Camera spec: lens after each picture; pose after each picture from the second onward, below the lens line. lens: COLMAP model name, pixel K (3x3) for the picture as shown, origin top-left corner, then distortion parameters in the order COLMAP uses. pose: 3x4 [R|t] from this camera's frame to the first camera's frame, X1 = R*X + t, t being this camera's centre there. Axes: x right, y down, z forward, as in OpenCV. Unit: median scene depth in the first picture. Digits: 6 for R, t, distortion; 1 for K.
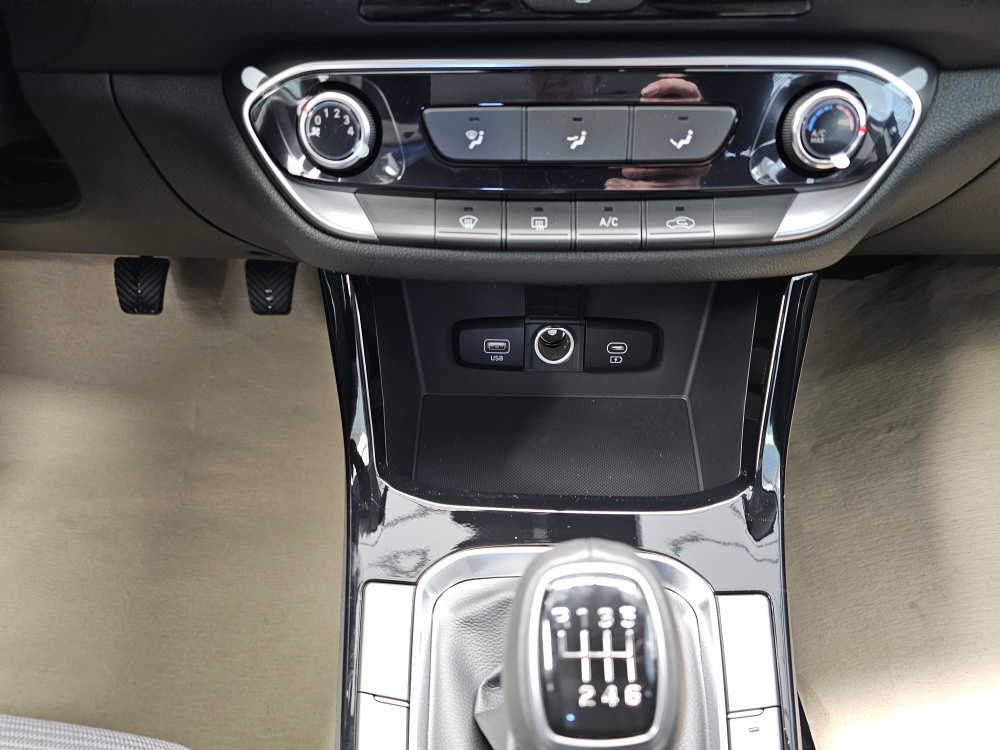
lens RADIAL K [[694.3, 0, 500.0], [0, 694.3, 375.0], [0, 0, 1]] dist [0.052035, -0.075087]
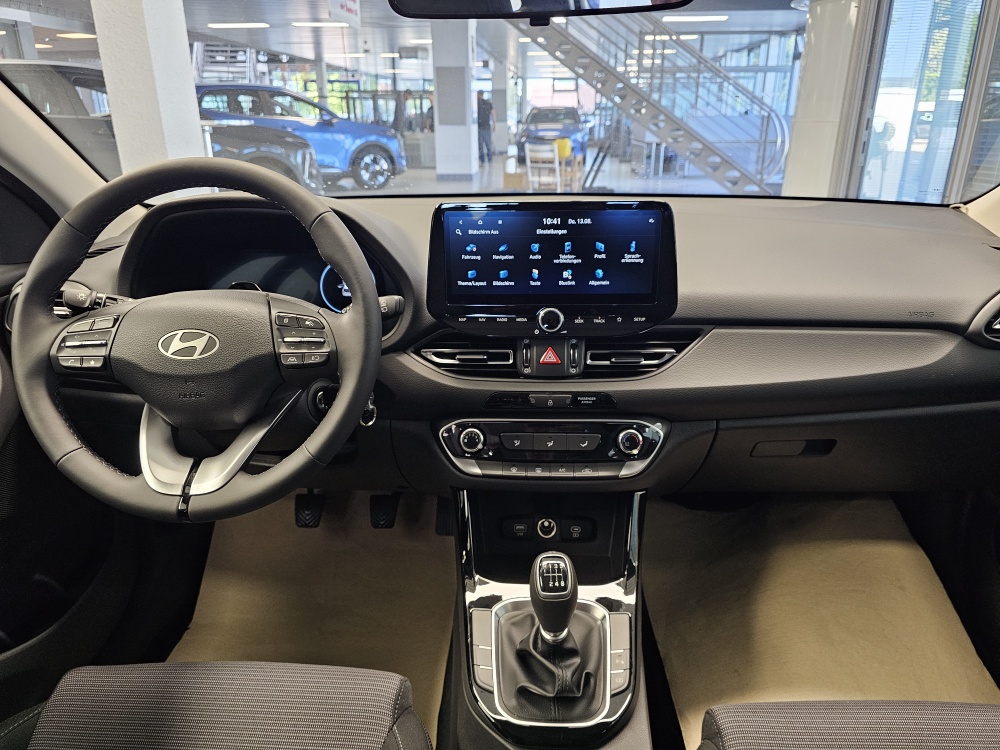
lens RADIAL K [[686.9, 0, 505.5], [0, 686.9, 372.1], [0, 0, 1]] dist [0.052719, -0.053138]
pose [[0.999980, 0.006371, 0.000334, -0.085021], [-0.005794, 0.928845, -0.370424, 0.464377], [-0.002670, 0.370415, 0.928863, -1.817997]]
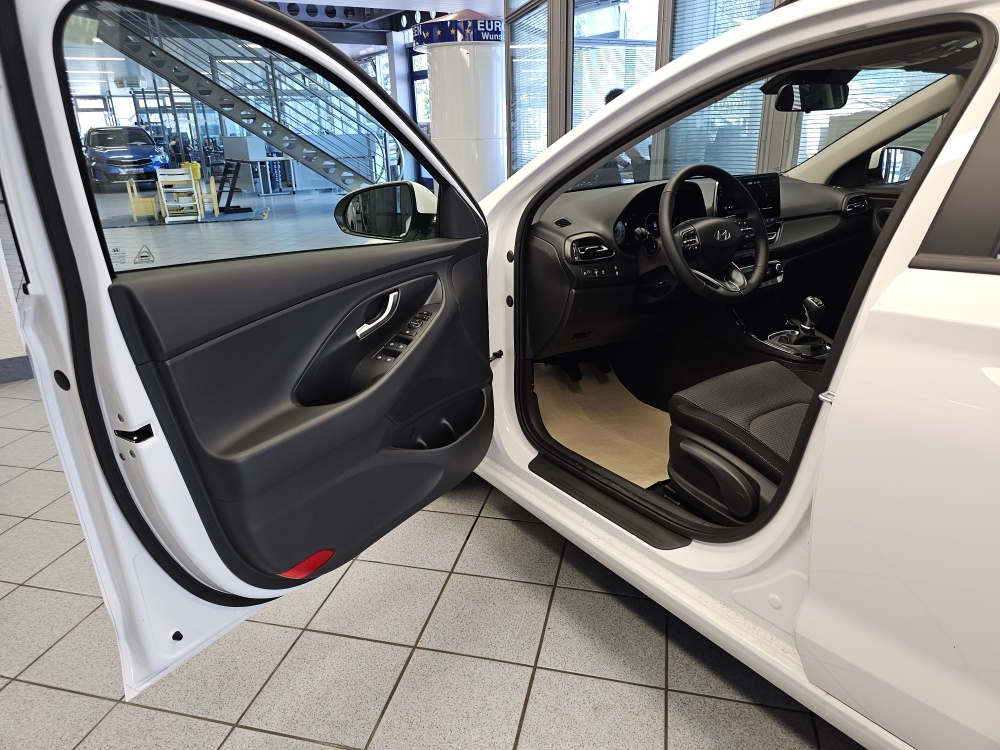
lens RADIAL K [[680.4, 0, 493.0], [0, 680.4, 373.2], [0, 0, 1]] dist [0.035034, -0.003510]
pose [[0.806831, -0.213720, 0.550770, -6.340584], [0.410993, 0.872755, -0.263407, 1.400853], [-0.424393, 0.438887, 0.792003, -3.118934]]
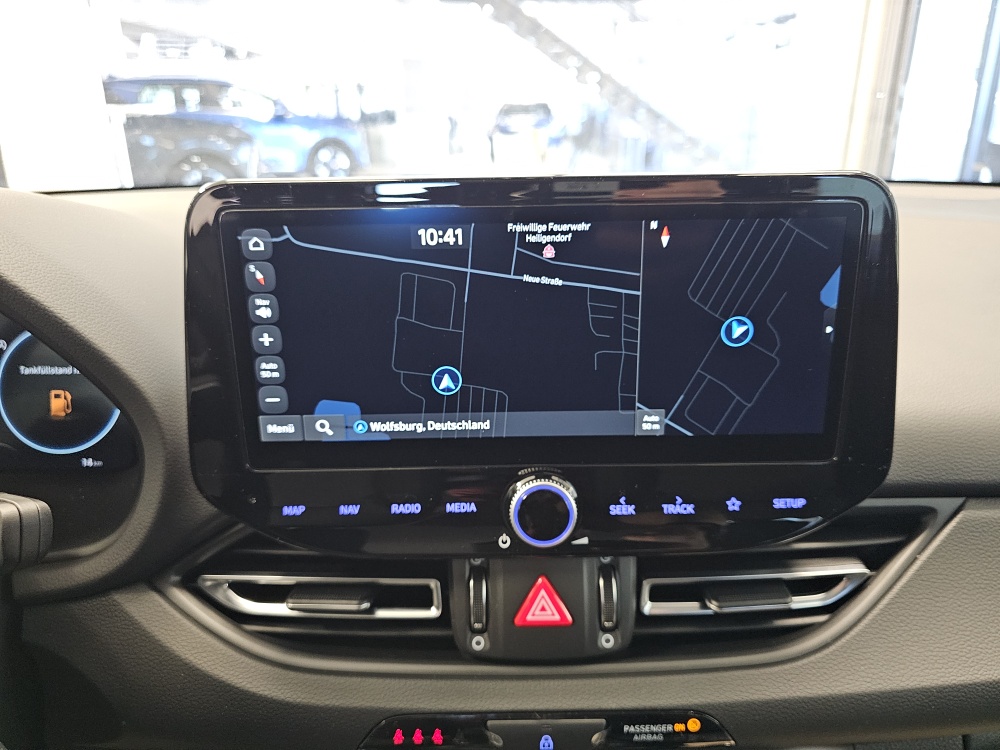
lens RADIAL K [[710.2, 0, 503.8], [0, 710.2, 372.6], [0, 0, 1]] dist [-0.007390, 0.001020]
pose [[0.999391, -0.012086, 0.032725, 0.012762], [0.023433, 0.927503, -0.373081, -0.585135], [-0.025843, 0.373621, 0.927221, -0.307714]]
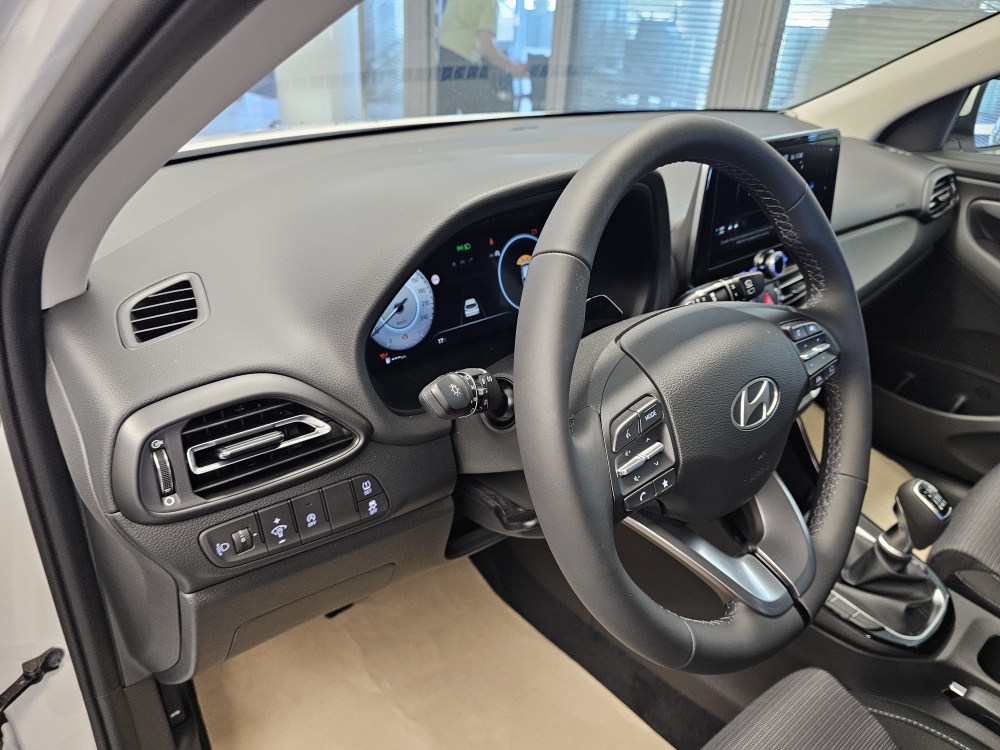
lens RADIAL K [[702.8, 0, 502.9], [0, 702.8, 363.7], [0, 0, 1]] dist [0.064069, -0.071707]
pose [[0.719418, -0.274713, 0.637942, -2.512092], [0.427524, 0.898999, -0.094996, -0.627153], [-0.547413, 0.341077, 0.764202, -0.663861]]
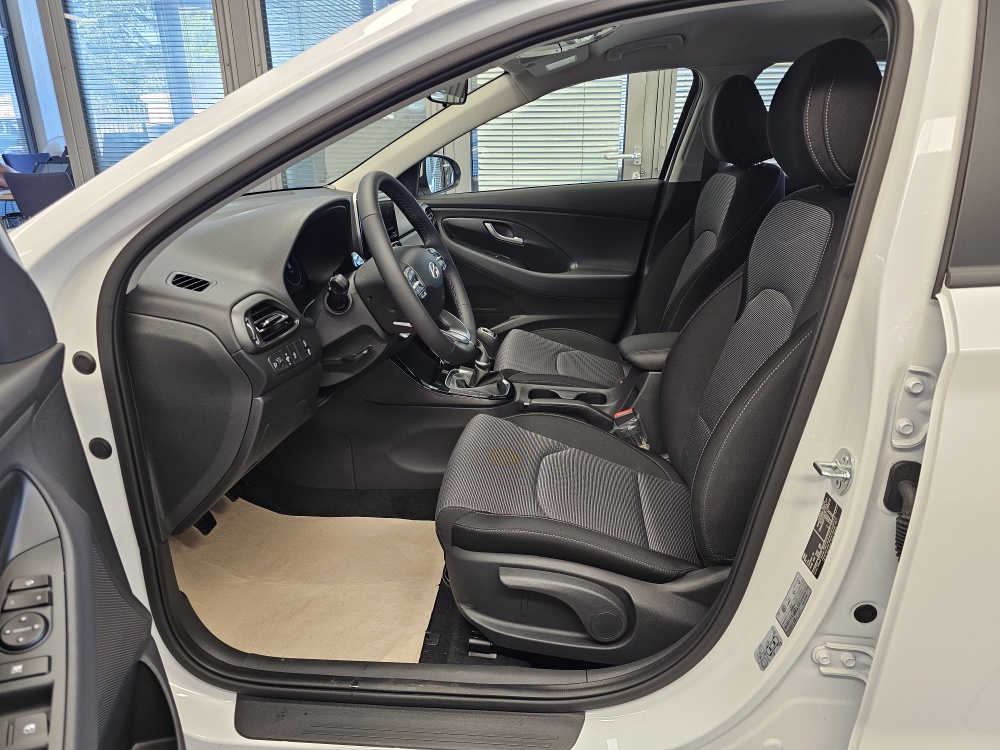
lens RADIAL K [[686.9, 0, 505.5], [0, 686.9, 372.1], [0, 0, 1]] dist [0.052719, -0.053138]
pose [[0.061090, -0.325190, 0.943674, -5.345420], [0.678001, 0.707367, 0.199867, -0.557851], [-0.732518, 0.627602, 0.263692, -0.748912]]
